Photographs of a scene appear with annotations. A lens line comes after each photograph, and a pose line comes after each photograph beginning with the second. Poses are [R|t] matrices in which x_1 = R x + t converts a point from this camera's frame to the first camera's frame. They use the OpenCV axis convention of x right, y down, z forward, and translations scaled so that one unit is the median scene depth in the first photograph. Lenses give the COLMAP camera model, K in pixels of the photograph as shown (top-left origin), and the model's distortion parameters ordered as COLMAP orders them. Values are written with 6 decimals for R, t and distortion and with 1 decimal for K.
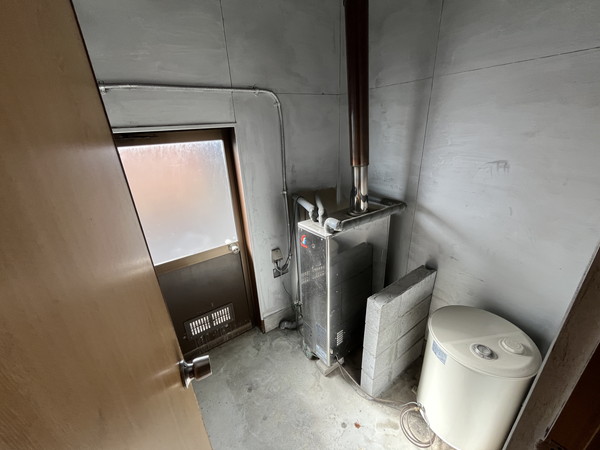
lens RADIAL K [[245.3, 0, 298.8], [0, 245.3, 224.9], [0, 0, 1]] dist [-0.001464, -0.000123]
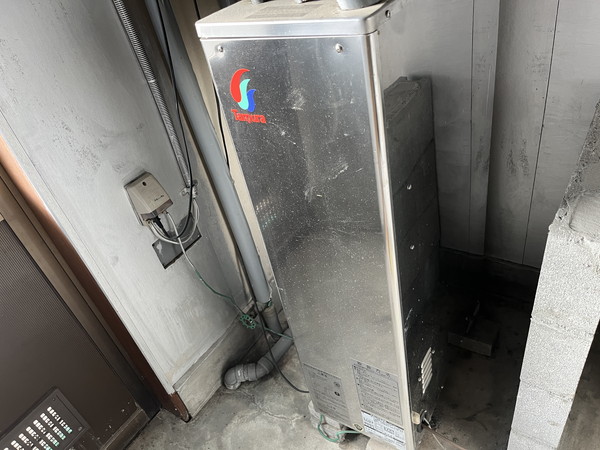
lens RADIAL K [[453.4, 0, 303.1], [0, 453.4, 225.7], [0, 0, 1]] dist [0.001032, -0.001352]
pose [[0.922054, -0.318978, 0.219249, -0.049040], [0.262286, 0.931472, 0.252122, 0.068086], [-0.284646, -0.174964, 0.942531, 0.431765]]
